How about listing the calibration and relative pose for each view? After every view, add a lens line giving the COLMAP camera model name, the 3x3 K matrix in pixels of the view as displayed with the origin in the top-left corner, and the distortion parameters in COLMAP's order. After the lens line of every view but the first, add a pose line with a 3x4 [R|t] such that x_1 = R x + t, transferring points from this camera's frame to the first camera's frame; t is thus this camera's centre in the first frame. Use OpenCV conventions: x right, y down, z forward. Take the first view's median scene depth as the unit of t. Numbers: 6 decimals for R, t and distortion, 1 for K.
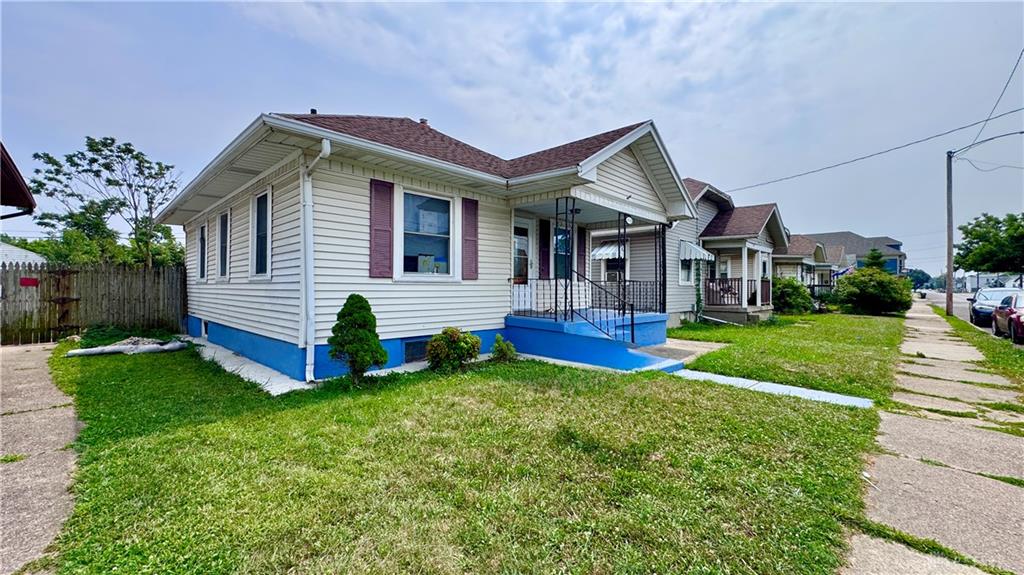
lens RADIAL K [[405.1, 0, 512.0], [0, 405.1, 287.5], [0, 0, 1]] dist [-0.029727, 0.000130]
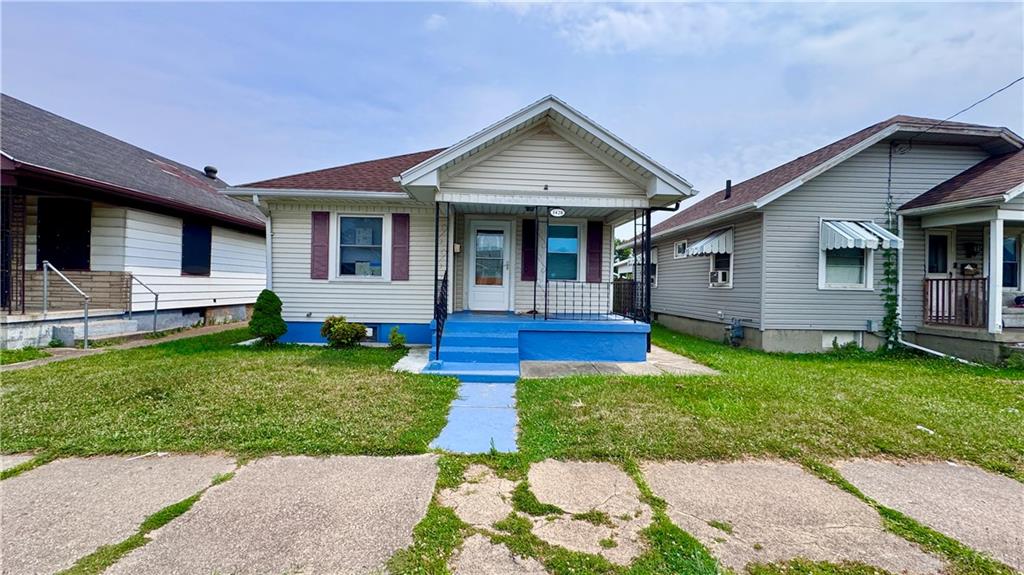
lens RADIAL K [[413.2, 0, 515.6], [0, 413.2, 291.0], [0, 0, 1]] dist [-0.000117, 0.000013]
pose [[0.733061, 0.016564, -0.679961, 1.019282], [-0.014036, 0.999859, 0.009225, -0.004063], [0.680018, 0.002782, 0.733191, 0.338855]]
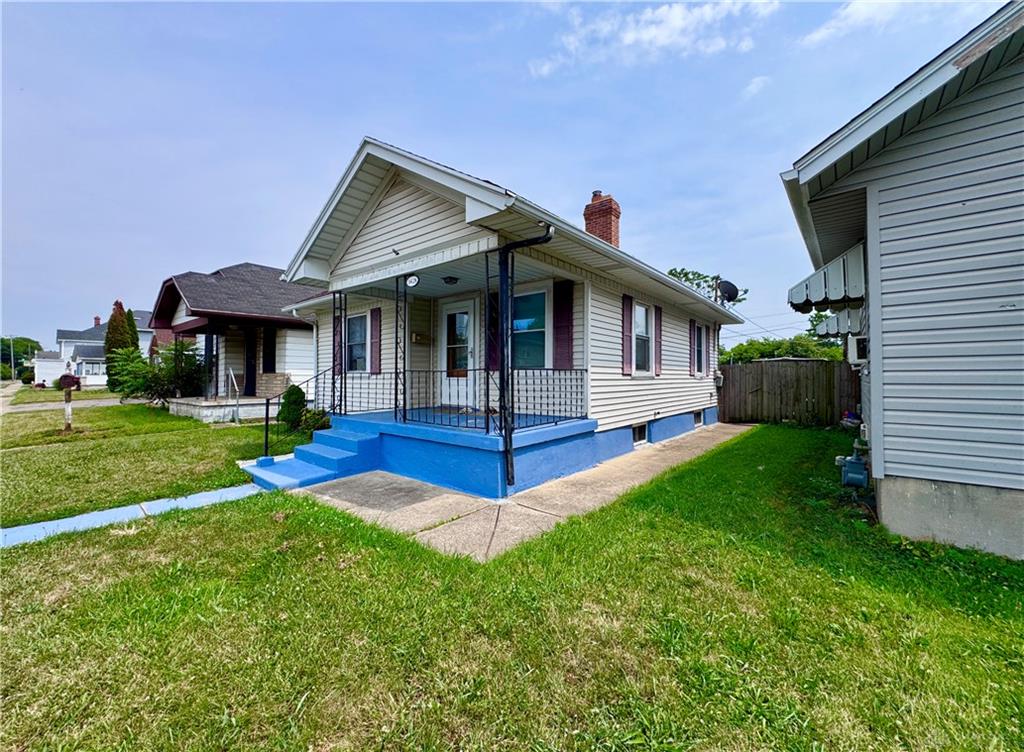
lens RADIAL K [[412.5, 0, 513.2], [0, 412.5, 365.8], [0, 0, 1]] dist [0.000607, 0.000021]
pose [[0.078196, -0.035011, -0.996323, 1.196706], [0.001984, 0.999387, -0.034963, -0.001266], [0.996936, 0.000757, 0.078218, 1.354129]]
